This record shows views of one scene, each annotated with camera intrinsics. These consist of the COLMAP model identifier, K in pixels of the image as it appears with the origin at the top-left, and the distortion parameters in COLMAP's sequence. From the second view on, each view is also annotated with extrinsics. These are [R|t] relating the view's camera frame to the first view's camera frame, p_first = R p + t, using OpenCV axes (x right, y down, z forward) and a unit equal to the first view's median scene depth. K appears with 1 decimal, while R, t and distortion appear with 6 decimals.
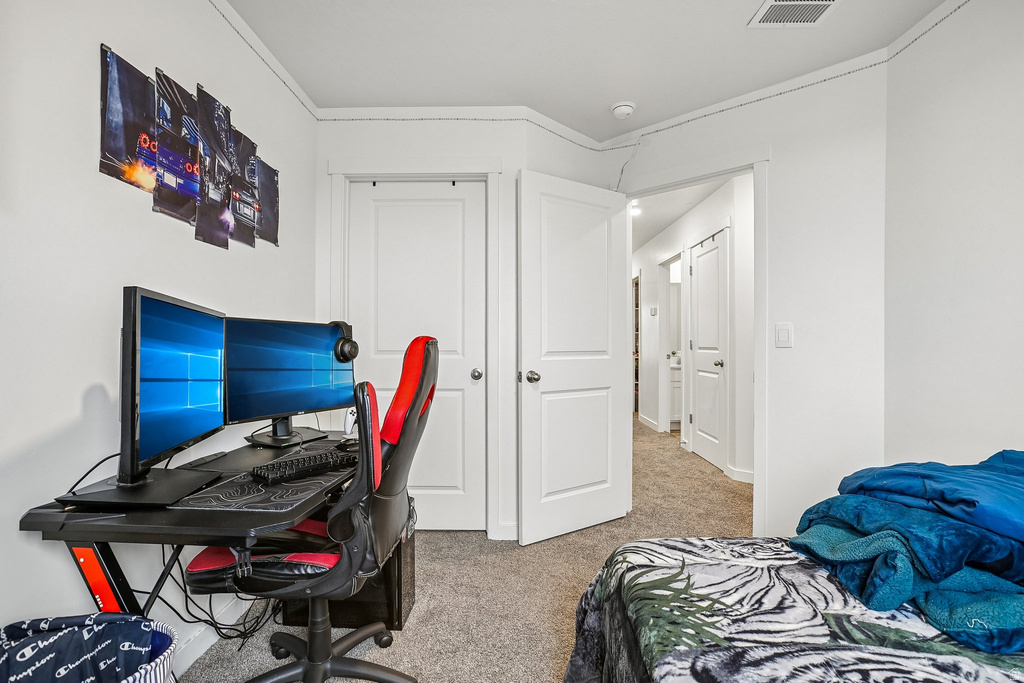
lens RADIAL K [[487.7, 0, 507.8], [0, 487.7, 343.6], [0, 0, 1]] dist [-0.039592, 0.014957]
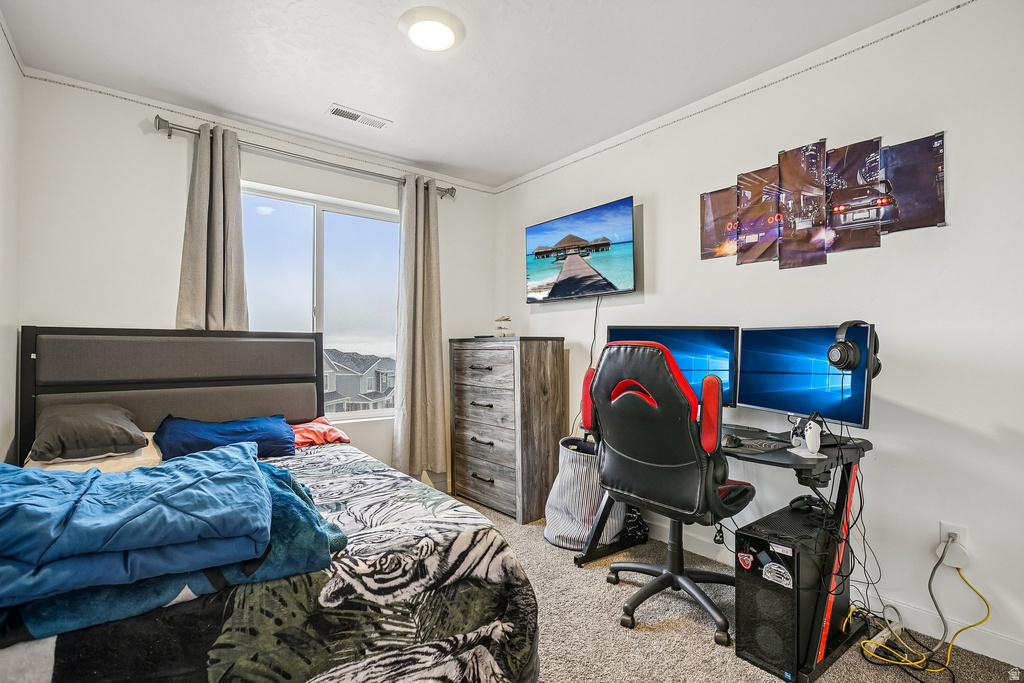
lens RADIAL K [[478.2, 0, 512.7], [0, 478.2, 348.2], [0, 0, 1]] dist [-0.045754, 0.016454]
pose [[-0.772044, -0.006110, -0.635539, 0.937579], [-0.008567, 0.999963, 0.000794, 0.003136], [0.635511, 0.006057, -0.772068, 1.956183]]
